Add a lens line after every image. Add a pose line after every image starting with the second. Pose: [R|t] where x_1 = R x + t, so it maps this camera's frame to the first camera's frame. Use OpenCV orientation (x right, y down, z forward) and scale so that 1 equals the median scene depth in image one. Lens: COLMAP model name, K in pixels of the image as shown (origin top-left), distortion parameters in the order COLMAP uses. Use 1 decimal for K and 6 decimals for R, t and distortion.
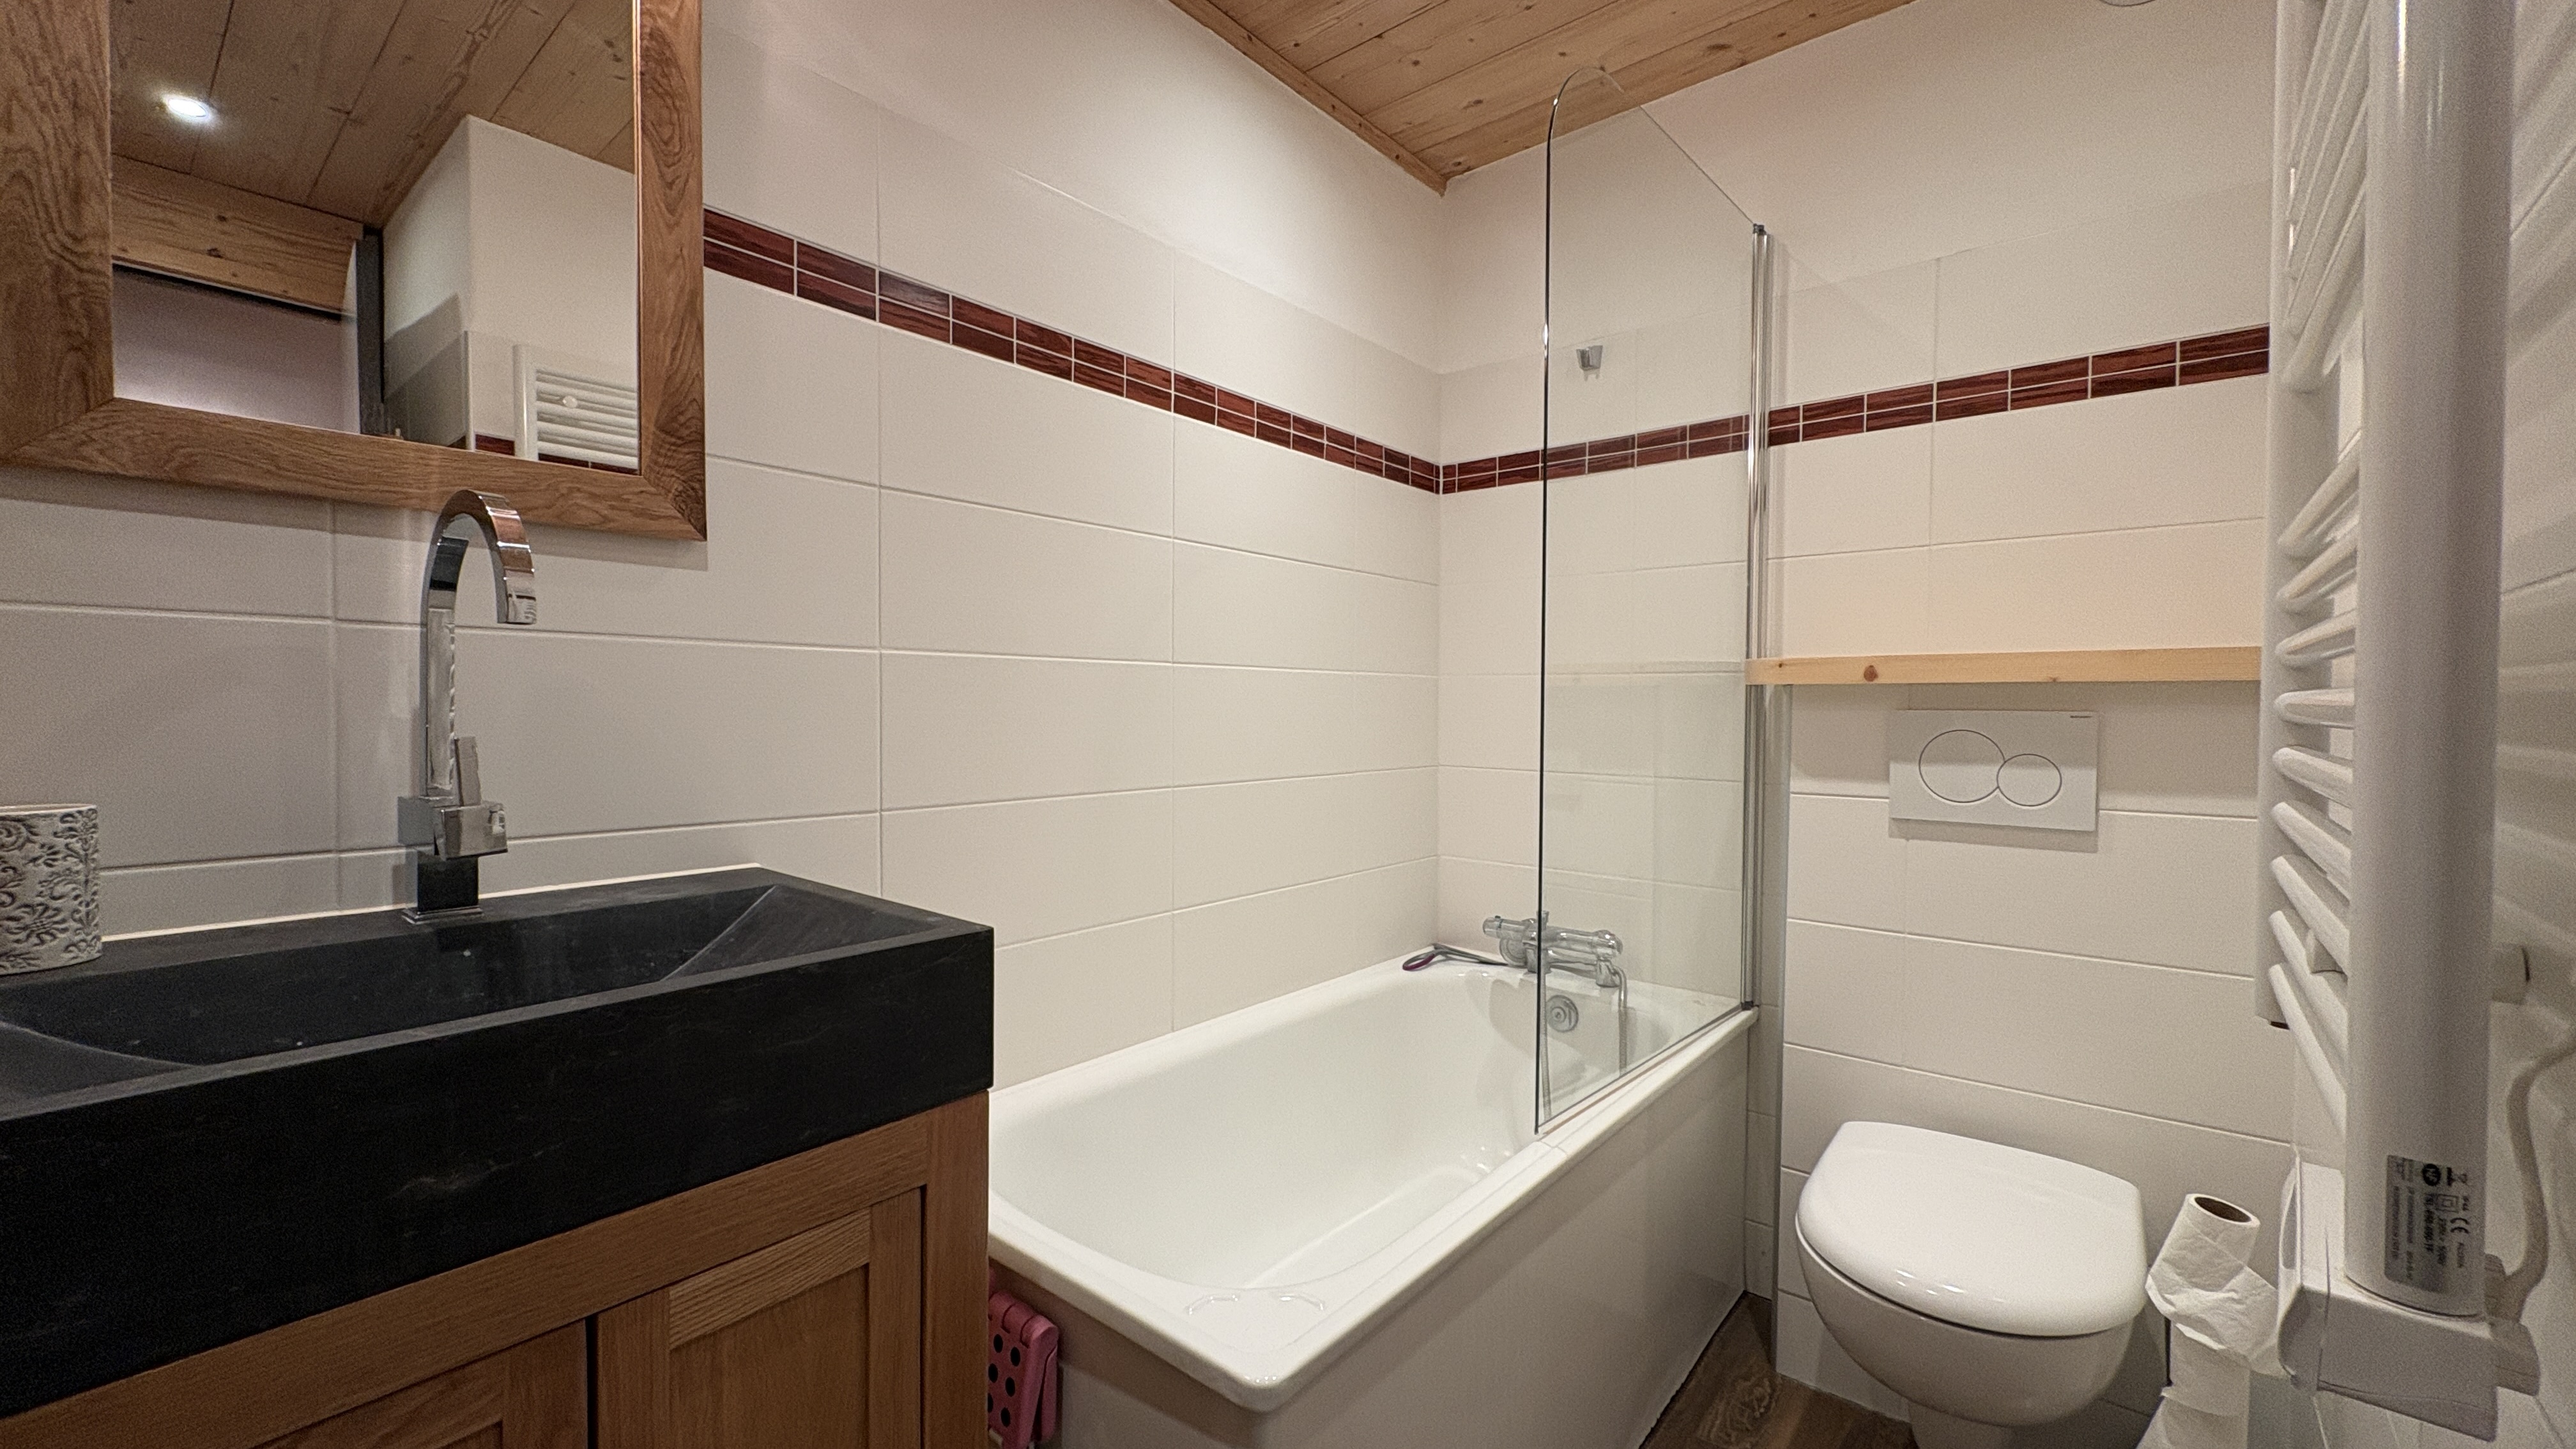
lens RADIAL K [[1022.8, 0, 1302.6], [0, 1022.8, 721.5], [0, 0, 1]] dist [0.000168, 0.000171]
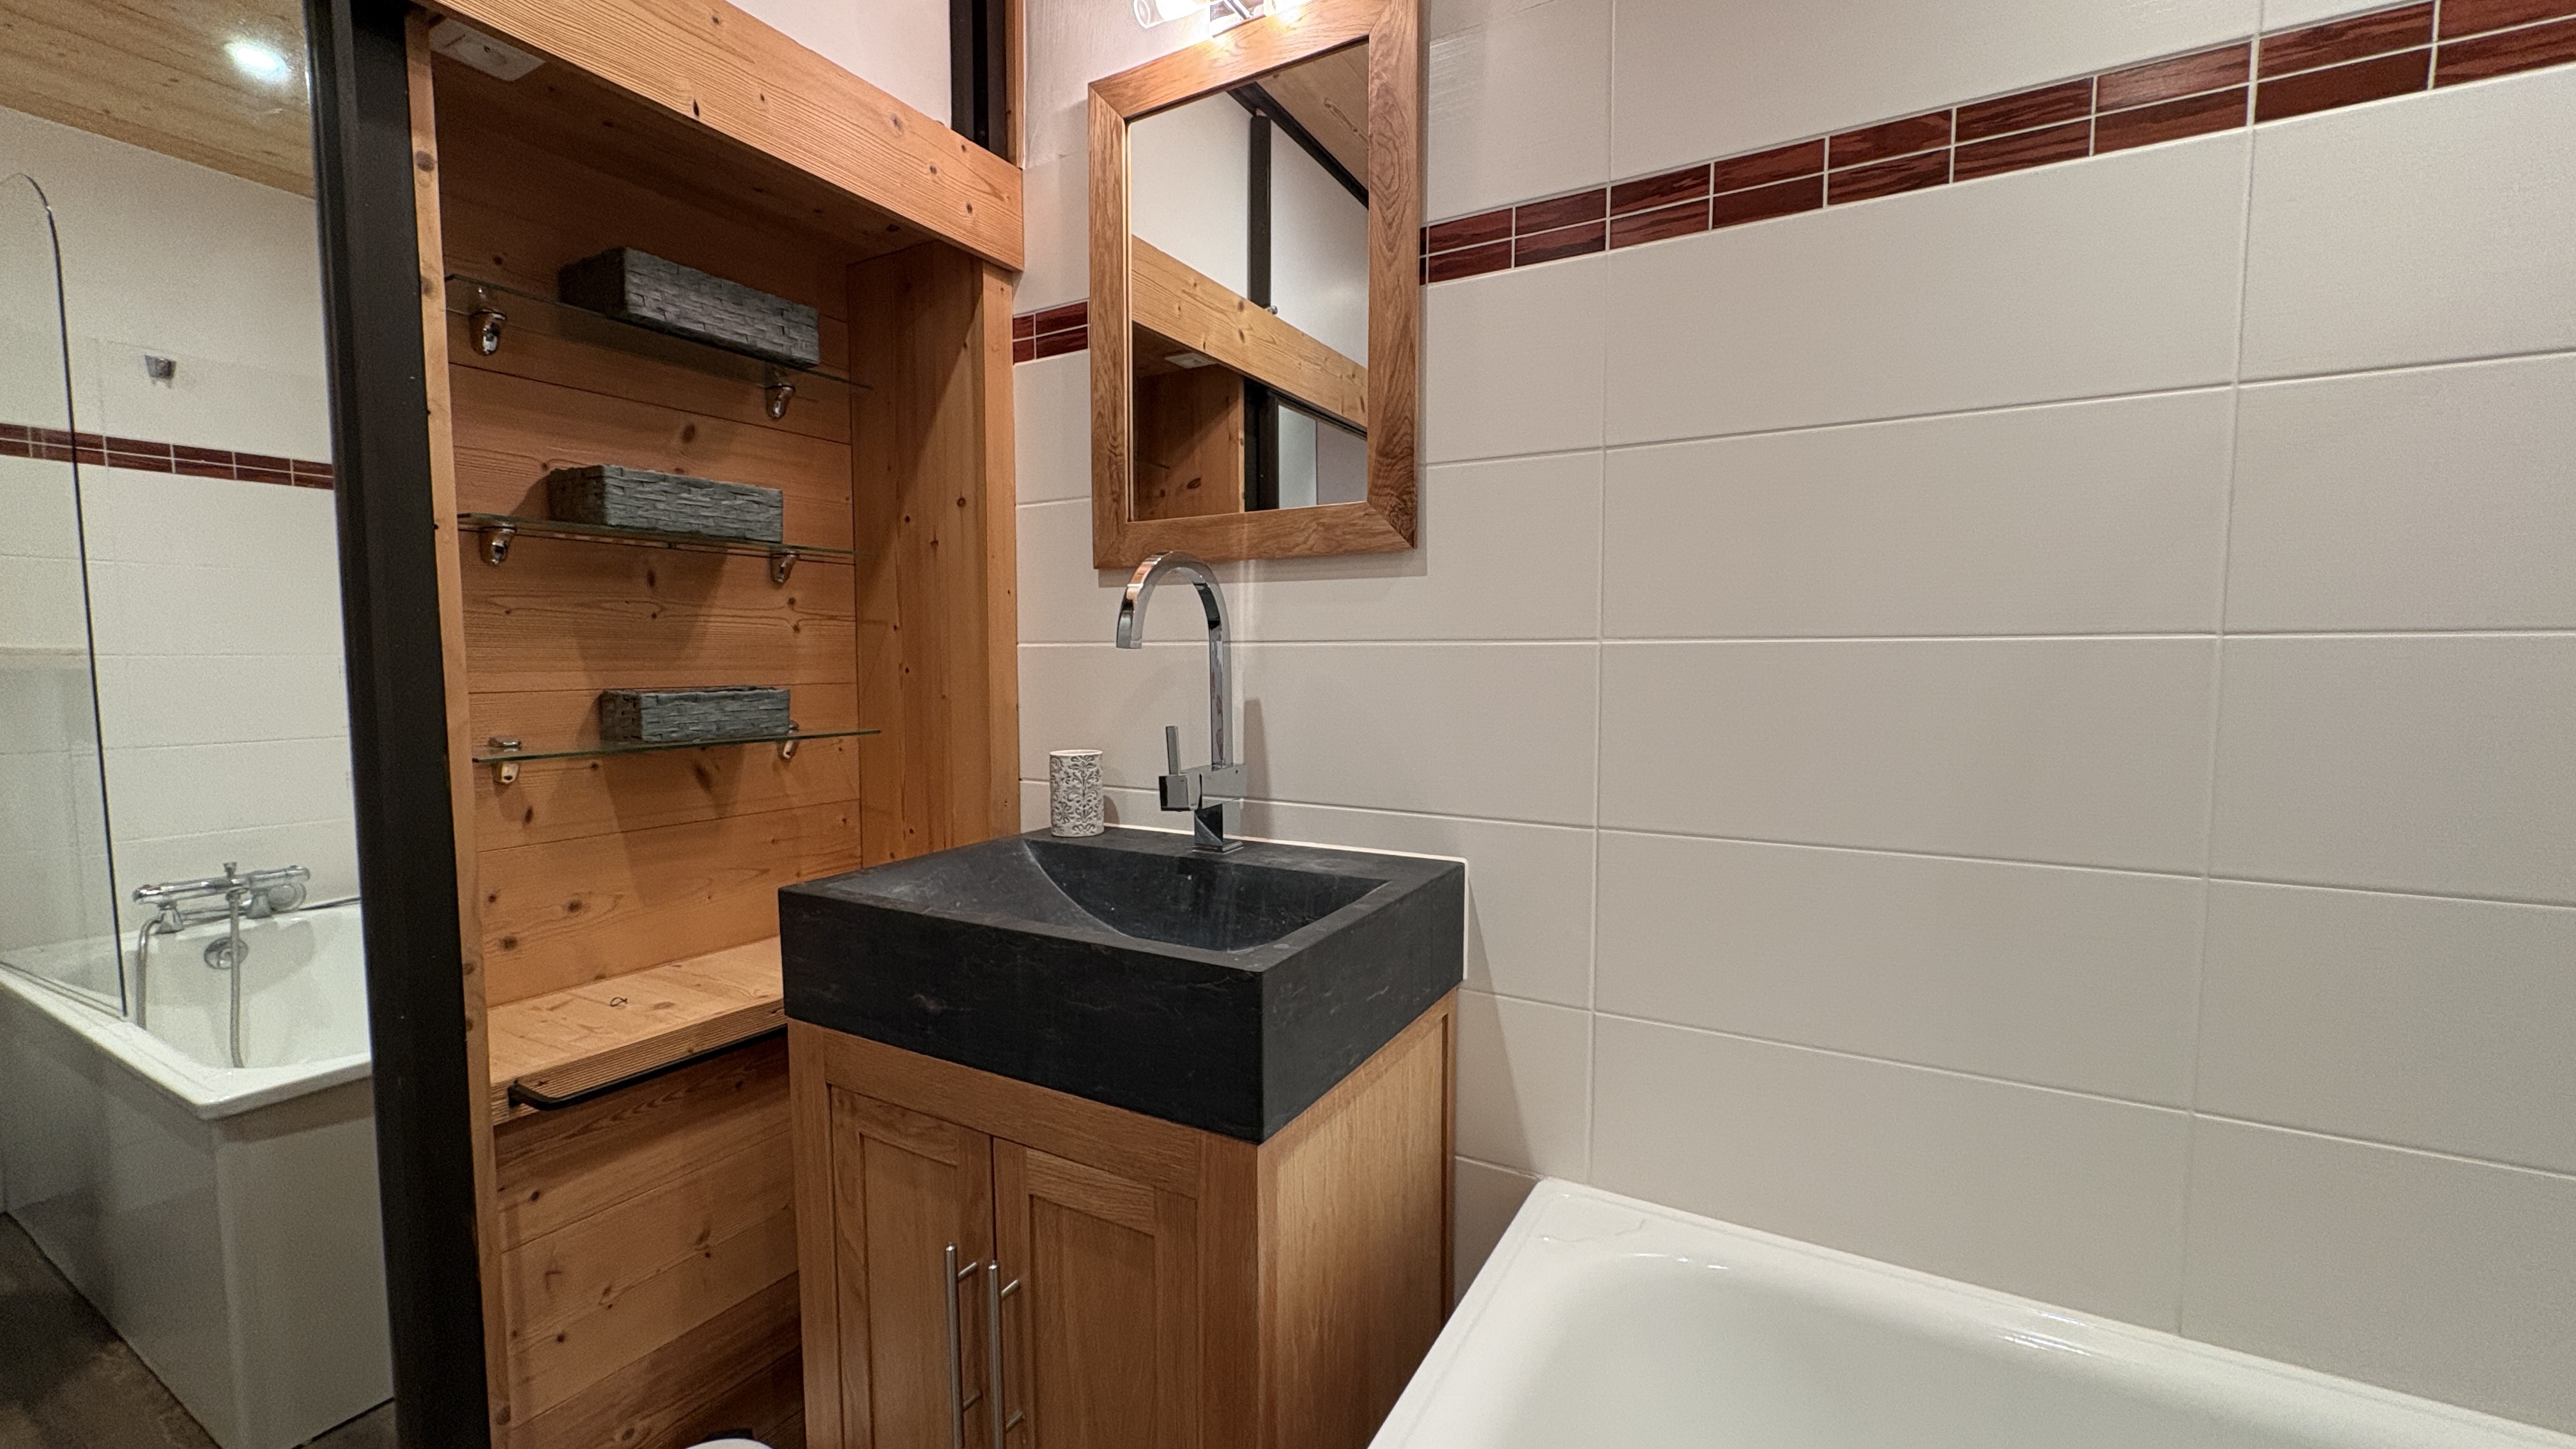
lens RADIAL K [[1022.8, 0, 1295.6], [0, 1022.8, 729.7], [0, 0, 1]] dist [0.000168, 0.000171]
pose [[0.164908, 0.061920, -0.984363, 0.466640], [-0.014331, 0.998073, 0.060381, -0.051981], [0.986205, 0.004150, 0.165478, 0.719887]]
